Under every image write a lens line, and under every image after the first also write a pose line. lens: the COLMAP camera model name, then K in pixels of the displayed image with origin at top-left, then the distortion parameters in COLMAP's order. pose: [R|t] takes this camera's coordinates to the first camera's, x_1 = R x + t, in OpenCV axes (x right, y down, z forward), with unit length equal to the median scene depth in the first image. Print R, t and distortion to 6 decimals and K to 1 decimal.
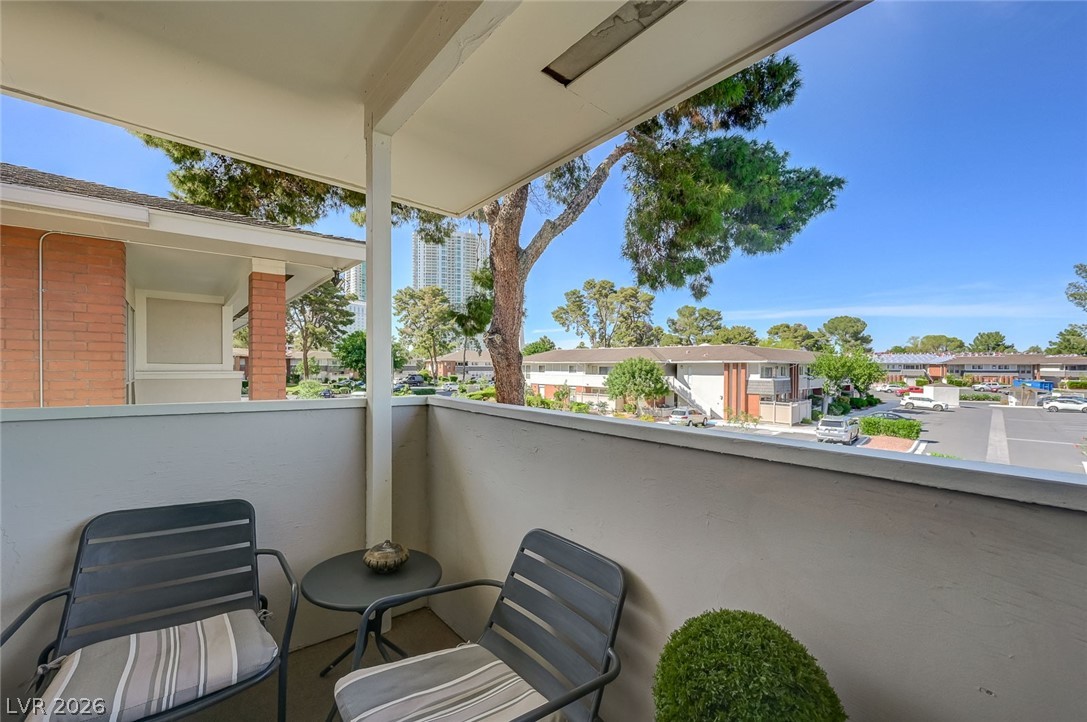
lens RADIAL K [[433.4, 0, 548.3], [0, 433.4, 372.8], [0, 0, 1]] dist [-0.000562, 0.000160]
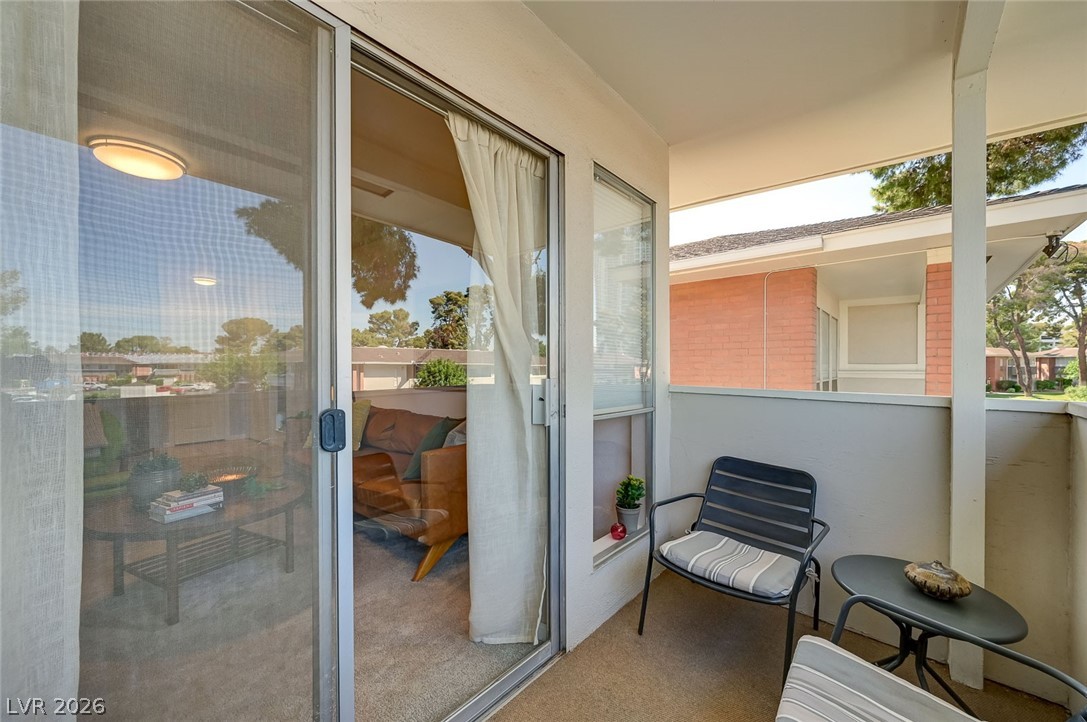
lens RADIAL K [[433.4, 0, 548.3], [0, 433.4, 372.8], [0, 0, 1]] dist [-0.000562, 0.000160]
pose [[0.166493, 0.009269, -0.985999, 0.261923], [-0.013446, 0.999884, 0.007129, 0.014295], [0.985951, 0.012071, 0.166599, 0.071808]]
